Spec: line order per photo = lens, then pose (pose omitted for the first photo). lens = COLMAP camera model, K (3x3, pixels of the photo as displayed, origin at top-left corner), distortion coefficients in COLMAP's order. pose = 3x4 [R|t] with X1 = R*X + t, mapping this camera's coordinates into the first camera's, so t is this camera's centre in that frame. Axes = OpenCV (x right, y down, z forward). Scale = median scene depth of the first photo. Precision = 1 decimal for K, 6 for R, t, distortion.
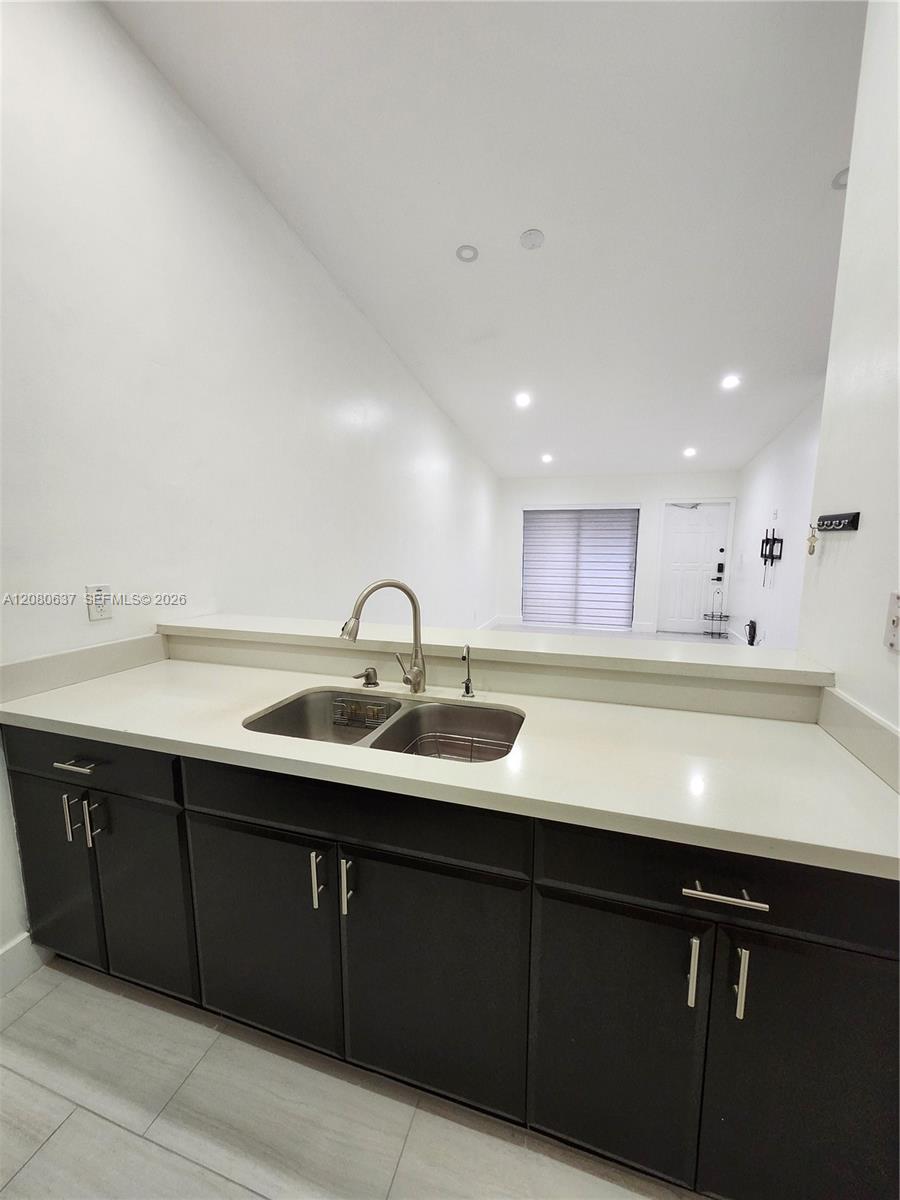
lens RADIAL K [[472.5, 0, 453.3], [0, 472.5, 612.4], [0, 0, 1]] dist [0.000664, -0.000335]
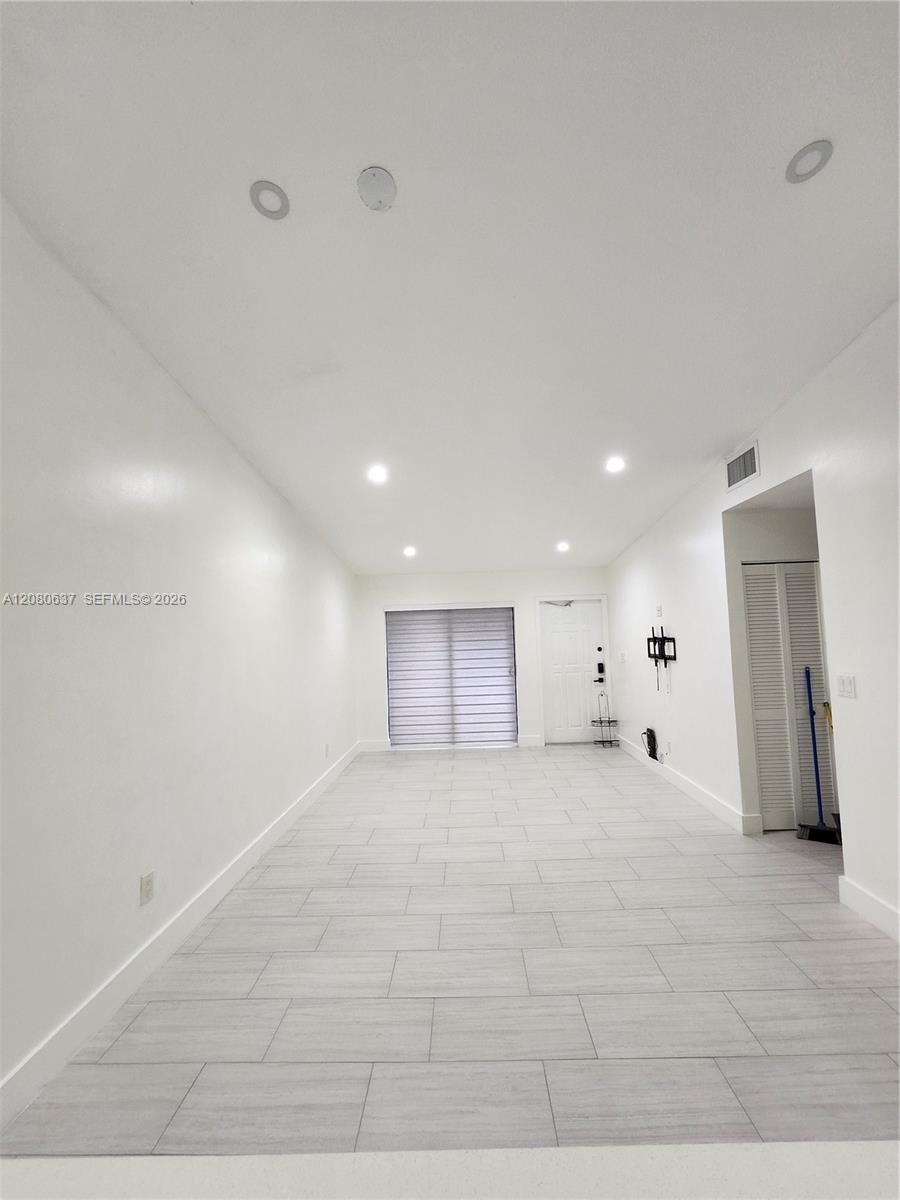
lens RADIAL K [[472.5, 0, 457.4], [0, 472.5, 605.4], [0, 0, 1]] dist [0.000664, -0.000335]
pose [[0.956377, -0.016809, 0.291652, 0.027891], [0.080823, 0.974600, -0.208861, -0.042369], [-0.280734, 0.223322, 0.933443, 0.183510]]
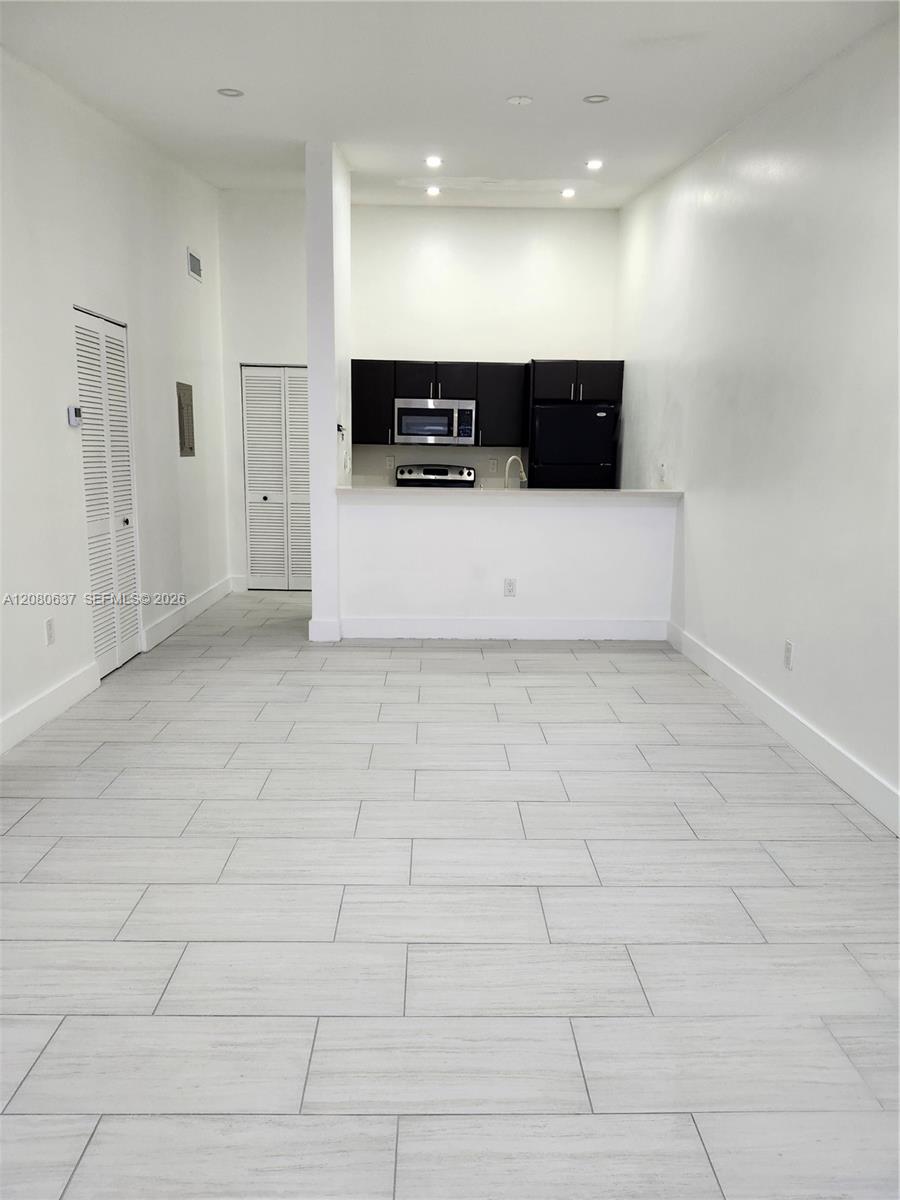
lens RADIAL K [[801.2, 0, 444.7], [0, 801.2, 601.7], [0, 0, 1]] dist [0.010359, 0.000456]
pose [[-0.947831, 0.042873, -0.315878, 0.228189], [-0.066648, 0.942363, 0.327888, -0.110582], [0.311729, 0.331835, -0.890343, 0.751486]]
